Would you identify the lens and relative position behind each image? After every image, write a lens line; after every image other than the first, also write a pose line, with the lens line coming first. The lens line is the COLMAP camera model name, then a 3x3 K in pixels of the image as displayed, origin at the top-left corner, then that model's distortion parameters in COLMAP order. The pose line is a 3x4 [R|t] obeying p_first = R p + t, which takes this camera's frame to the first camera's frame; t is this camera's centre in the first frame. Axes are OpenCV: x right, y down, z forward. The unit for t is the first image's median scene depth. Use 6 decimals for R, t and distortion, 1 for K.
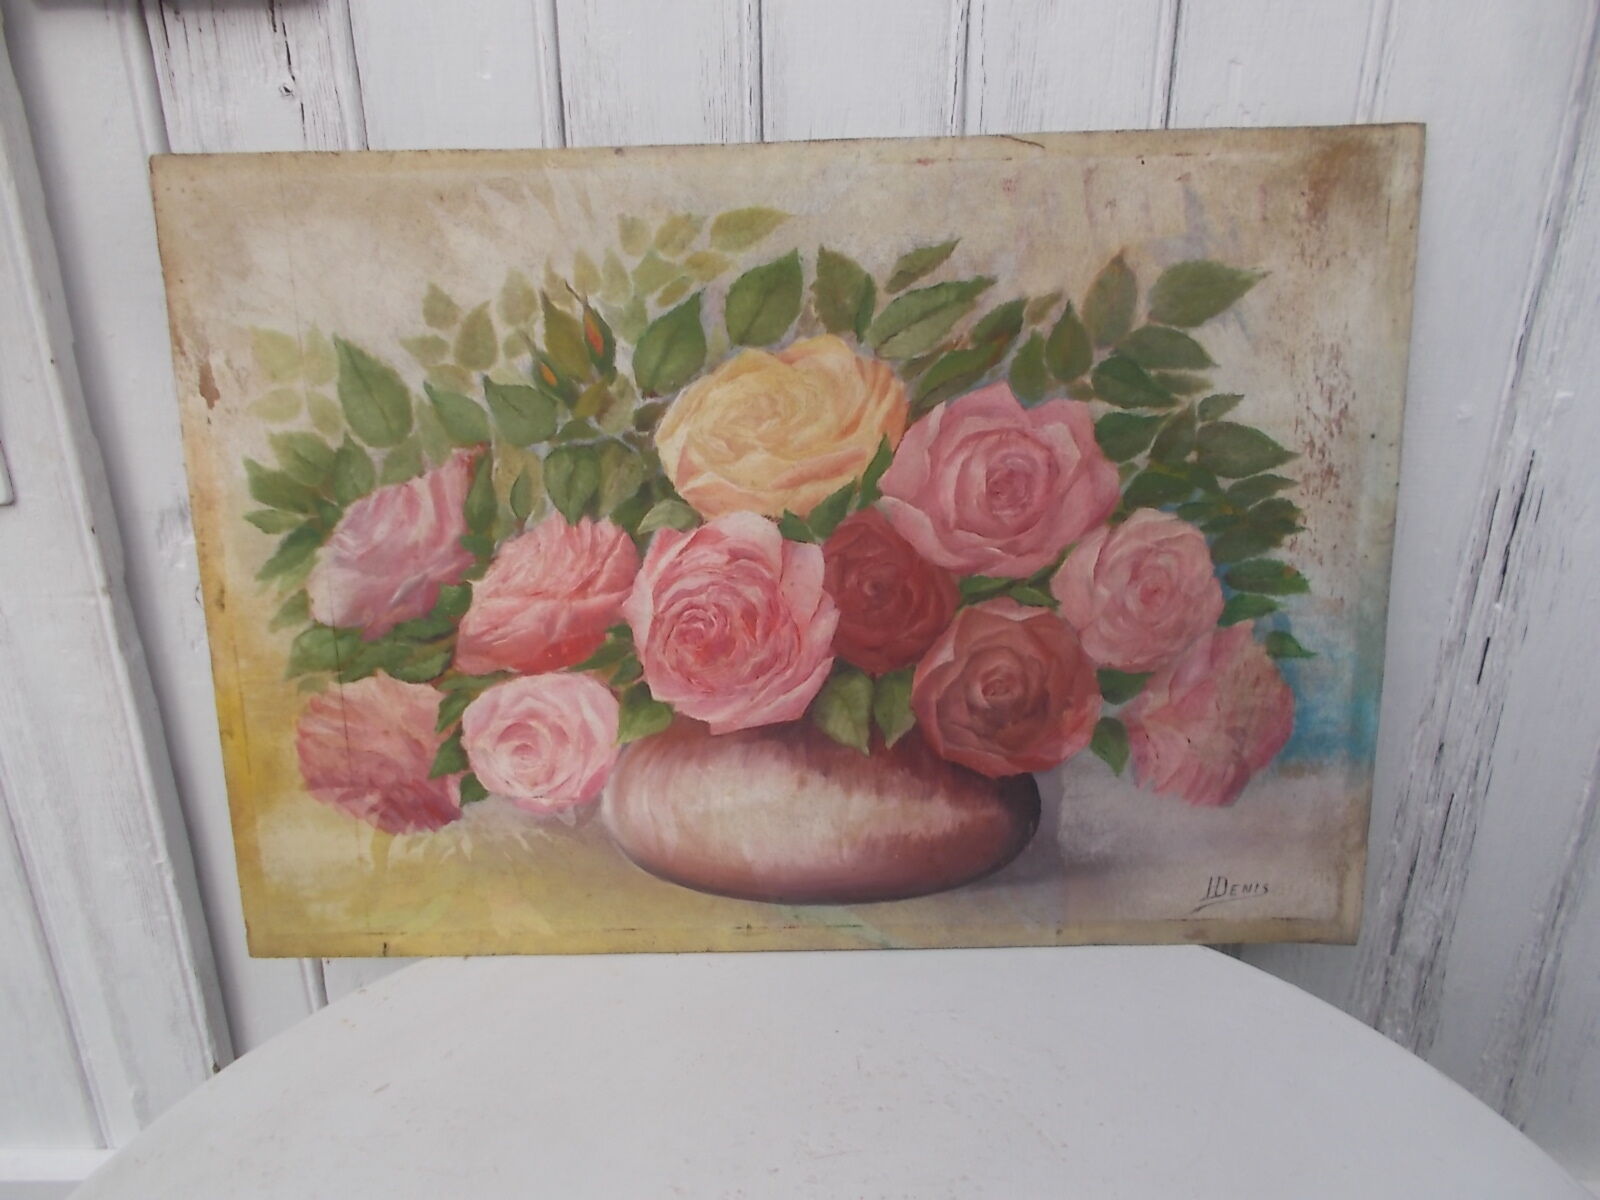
lens RADIAL K [[1247.6, 0, 823.3], [0, 1247.6, 589.2], [0, 0, 1]] dist [0.029392, -0.022149]
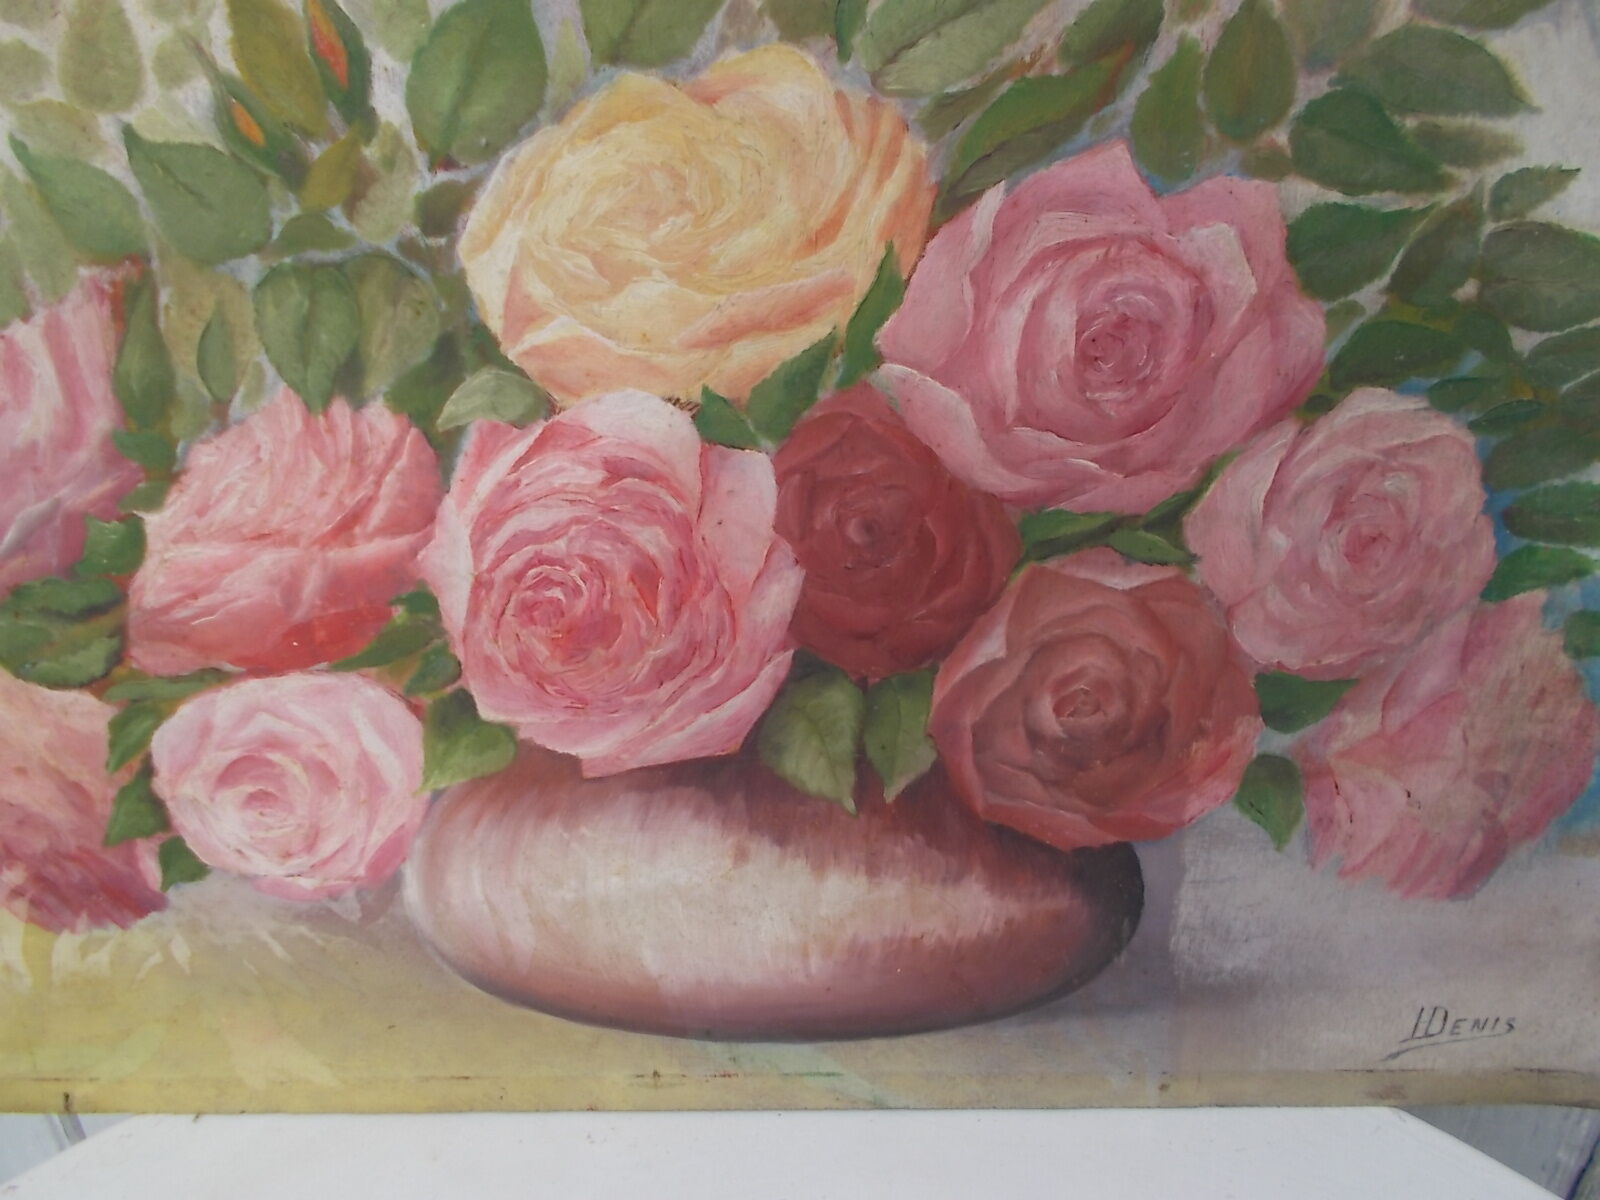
lens RADIAL K [[1247.6, 0, 809.0], [0, 1247.6, 591.0], [0, 0, 1]] dist [0.029392, -0.022149]
pose [[0.999943, 0.006960, -0.008137, 0.019616], [-0.006059, 0.994359, 0.105894, -0.032671], [0.008828, -0.105838, 0.994344, 0.439758]]
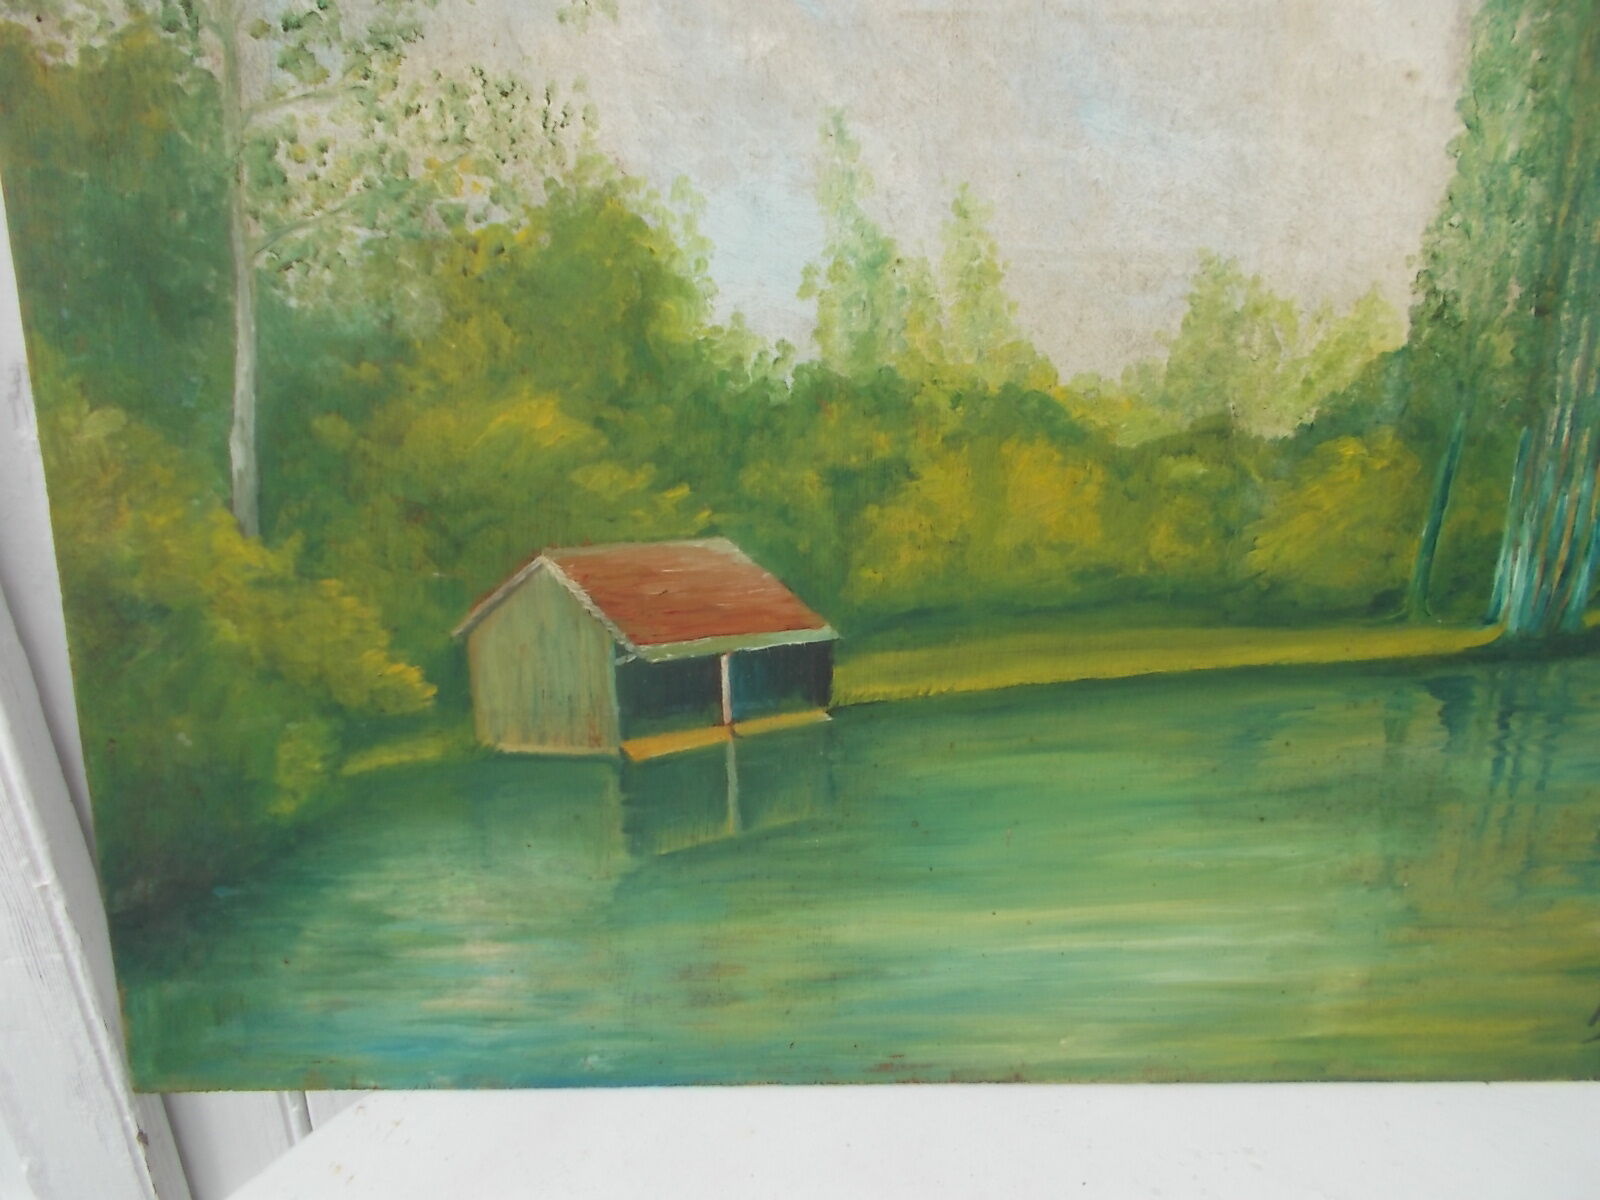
lens RADIAL K [[1247.6, 0, 819.2], [0, 1247.6, 586.8], [0, 0, 1]] dist [0.029392, -0.022149]
pose [[0.998564, 0.018721, 0.050190, -0.166893], [-0.024421, 0.993011, 0.115467, -0.036846], [-0.047678, -0.116527, 0.992042, 0.368682]]
